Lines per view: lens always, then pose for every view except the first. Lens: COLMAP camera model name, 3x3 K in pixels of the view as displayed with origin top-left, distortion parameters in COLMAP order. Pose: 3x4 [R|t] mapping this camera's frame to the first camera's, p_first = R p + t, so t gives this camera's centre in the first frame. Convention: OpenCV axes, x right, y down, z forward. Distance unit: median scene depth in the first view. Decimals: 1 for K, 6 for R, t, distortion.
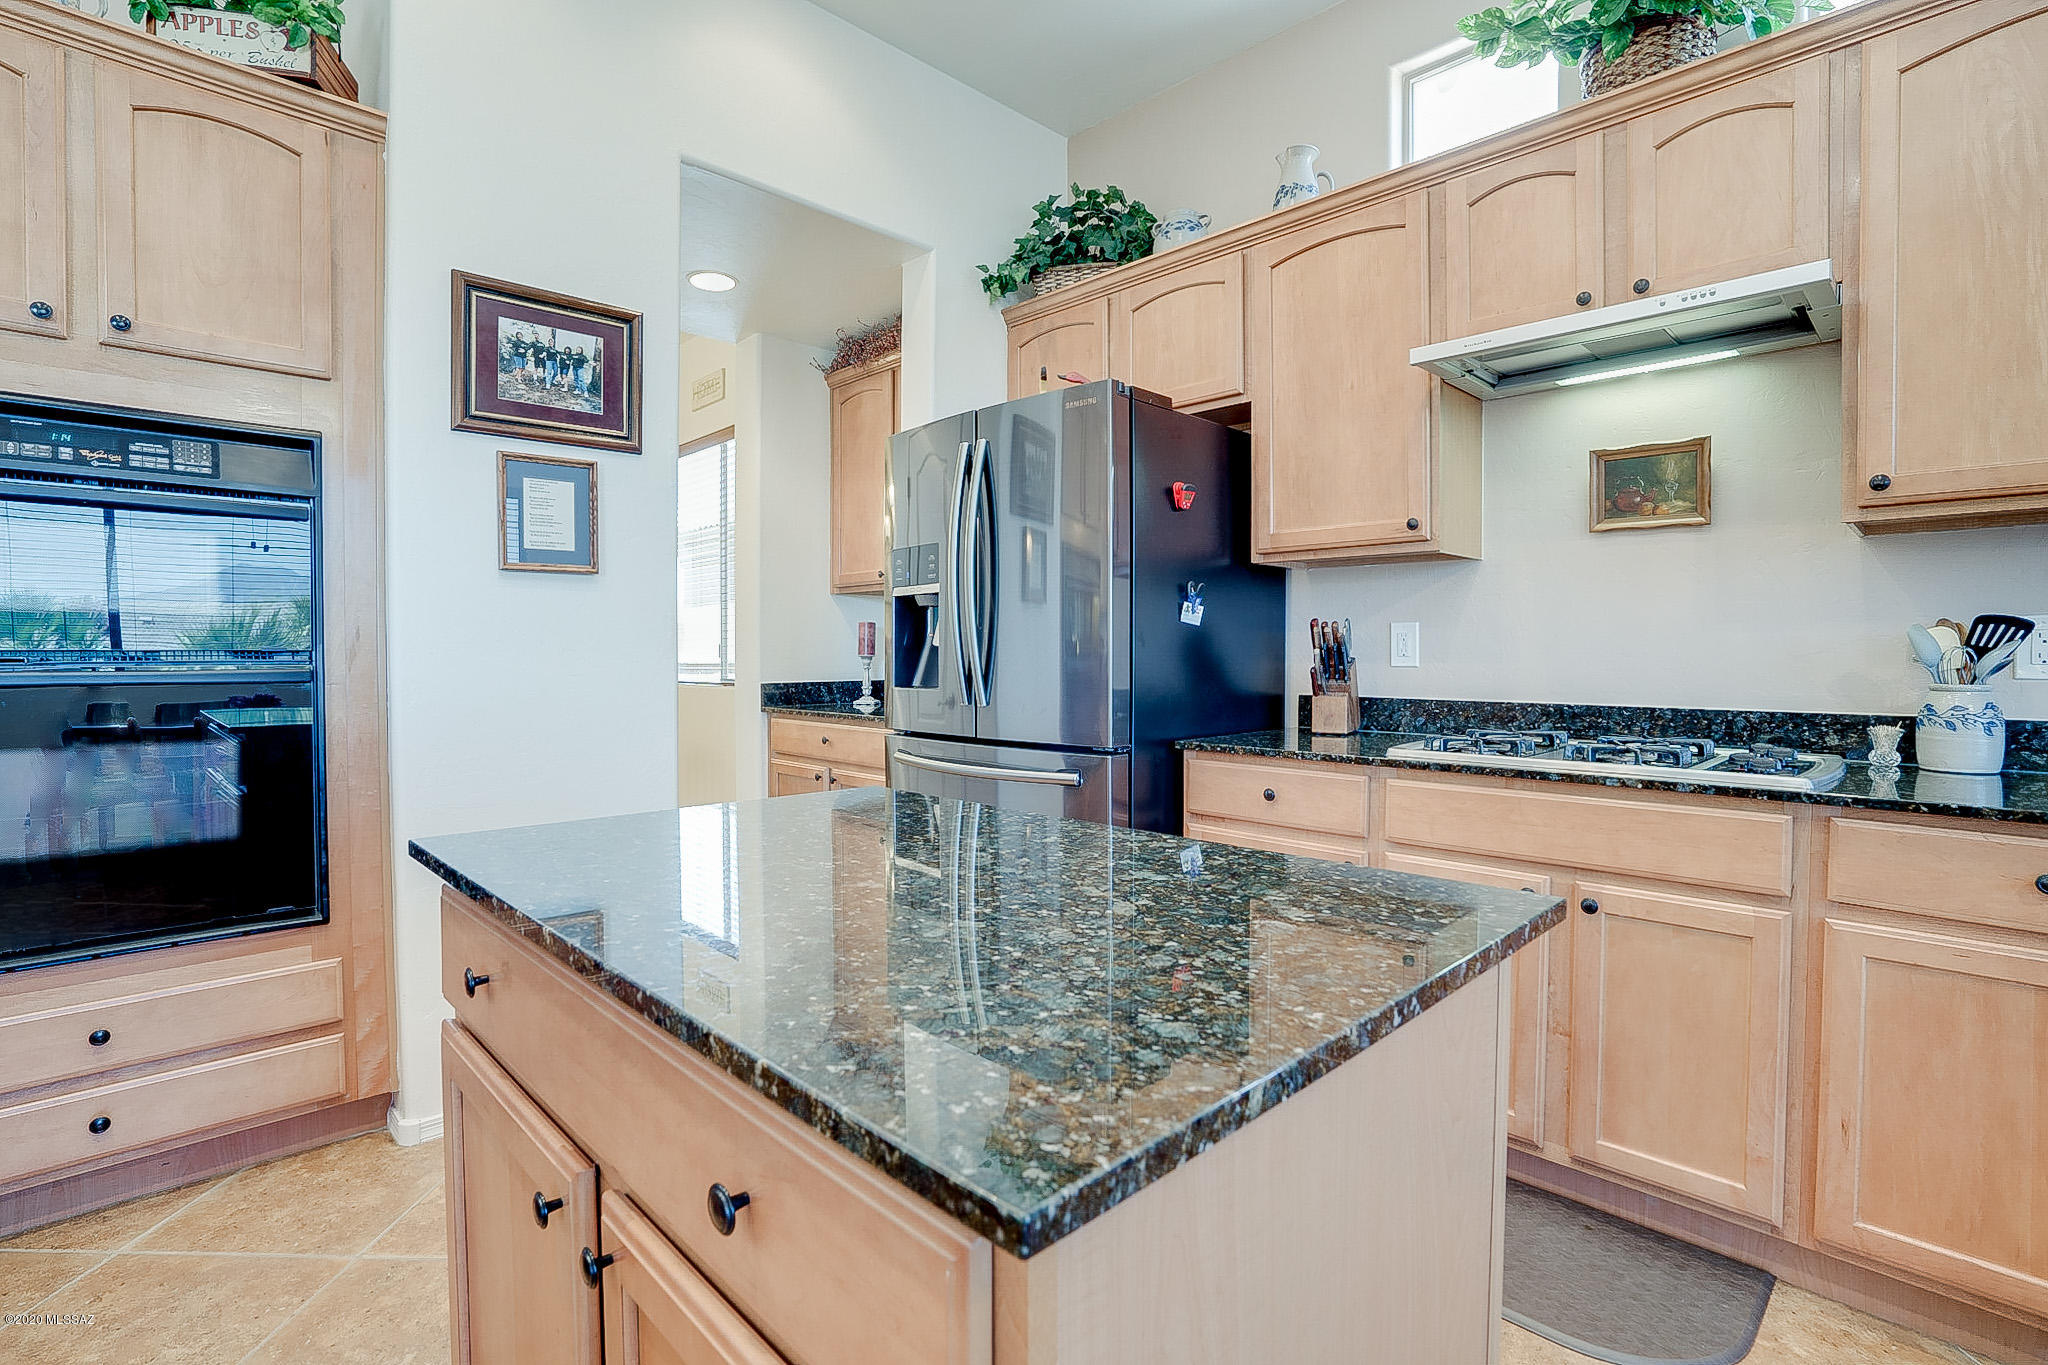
lens RADIAL K [[956.7, 0, 1020.4], [0, 956.7, 675.7], [0, 0, 1]] dist [-0.055370, 0.019949]
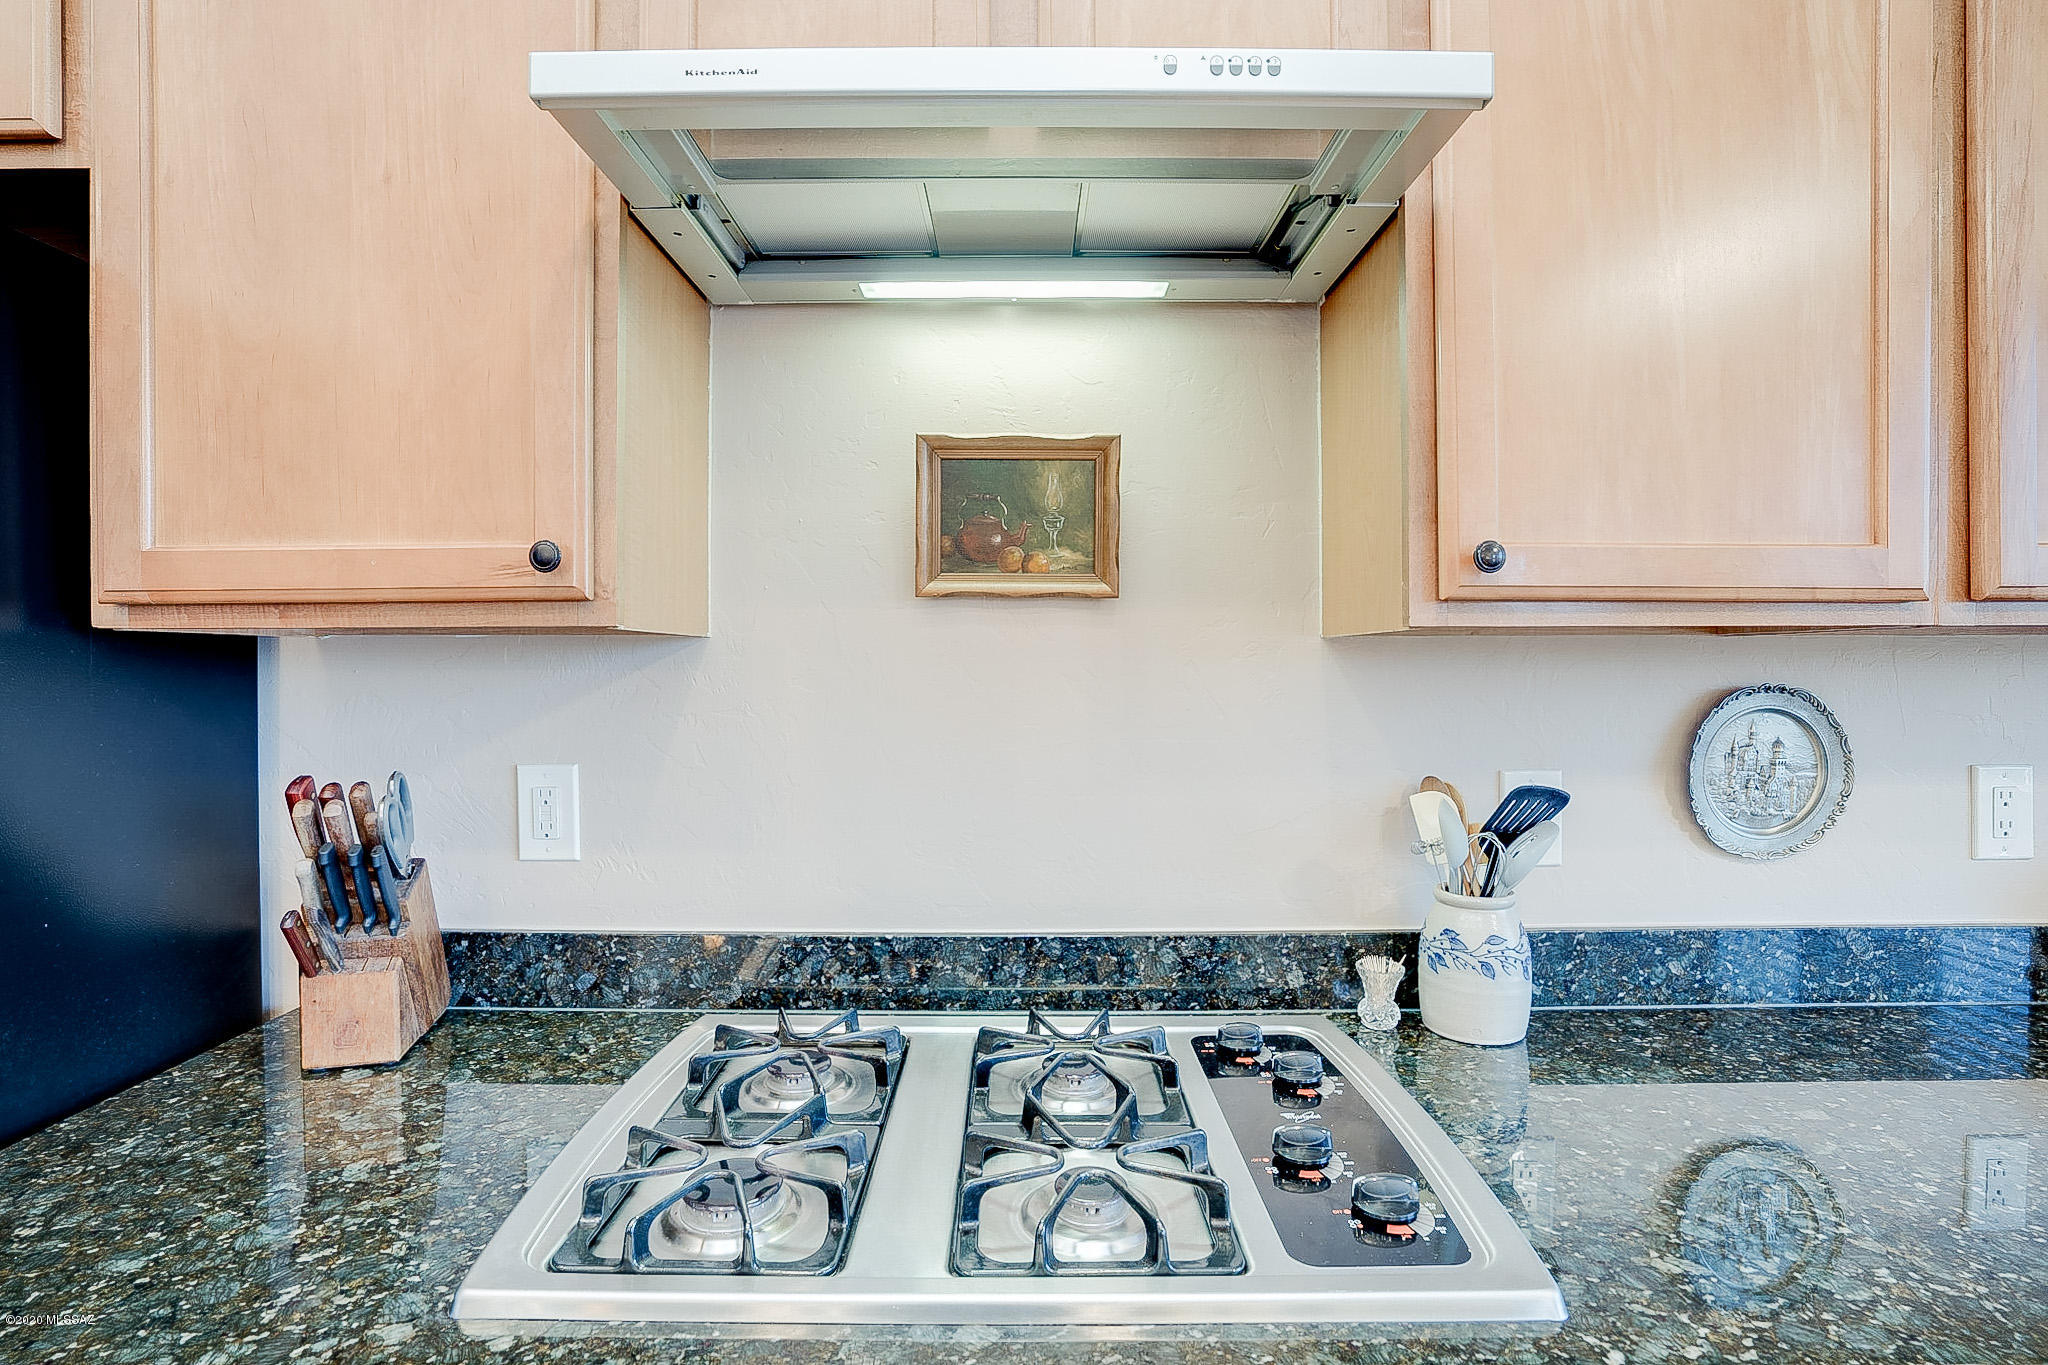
lens RADIAL K [[972.0, 0, 1031.7], [0, 972.0, 676.9], [0, 0, 1]] dist [-0.041775, 0.001002]
pose [[0.692255, -0.011076, 0.721568, 0.293219], [0.019613, 0.999802, -0.003470, -0.114947], [-0.721386, 0.016554, 0.692335, 0.641691]]
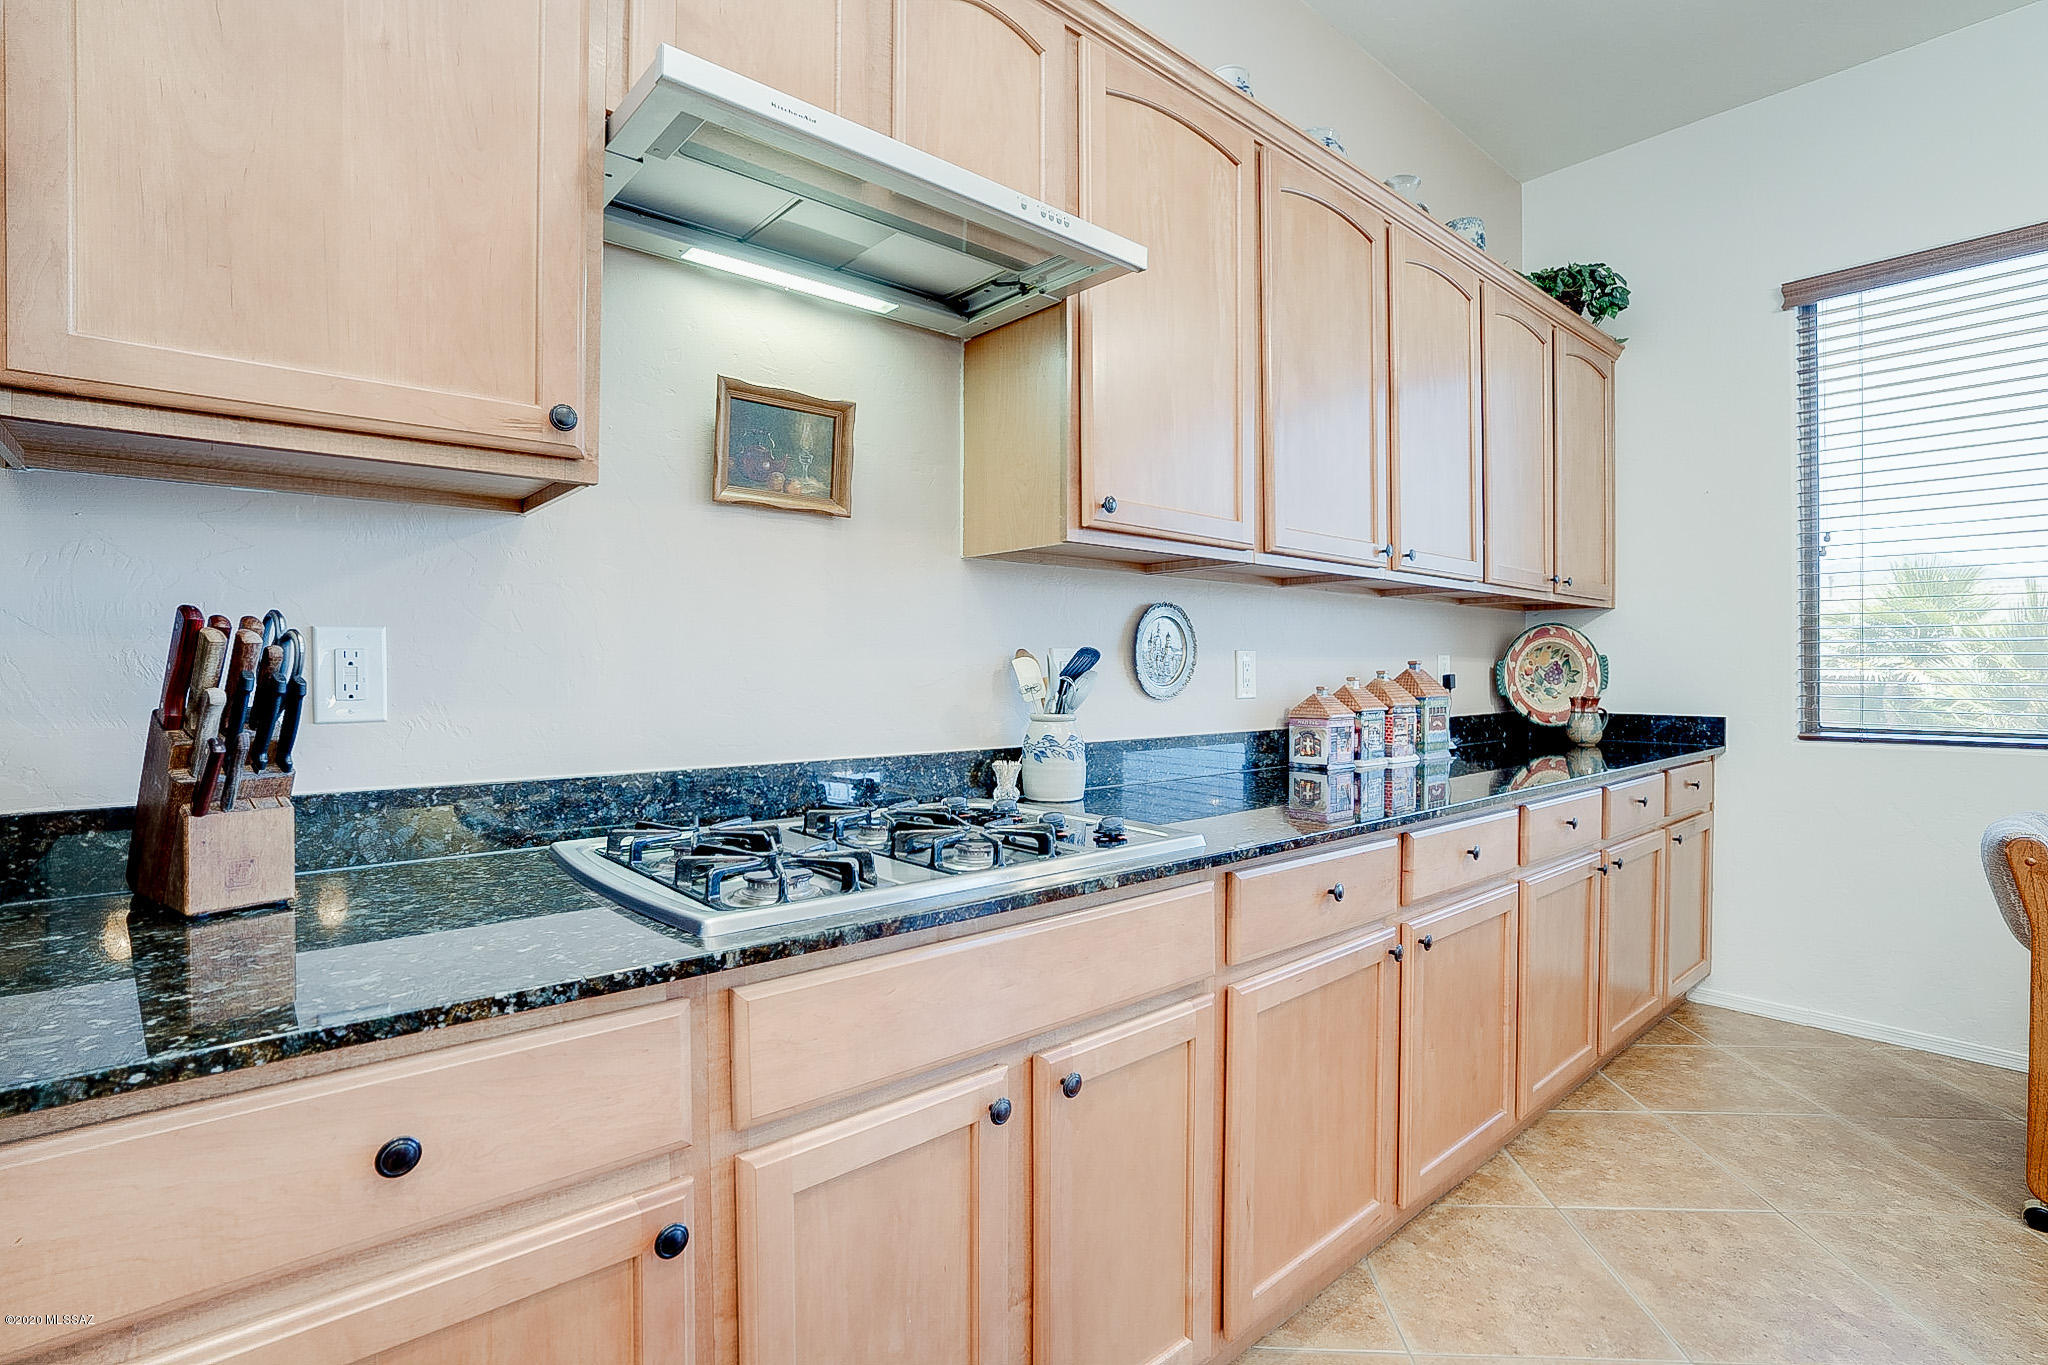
lens RADIAL K [[956.7, 0, 1020.4], [0, 956.7, 675.7], [0, 0, 1]] dist [-0.055370, 0.019949]
pose [[0.057458, -0.006629, 0.998326, -0.036720], [0.023409, 0.999712, 0.005291, -0.033335], [-0.998073, 0.023066, 0.057597, 0.816104]]
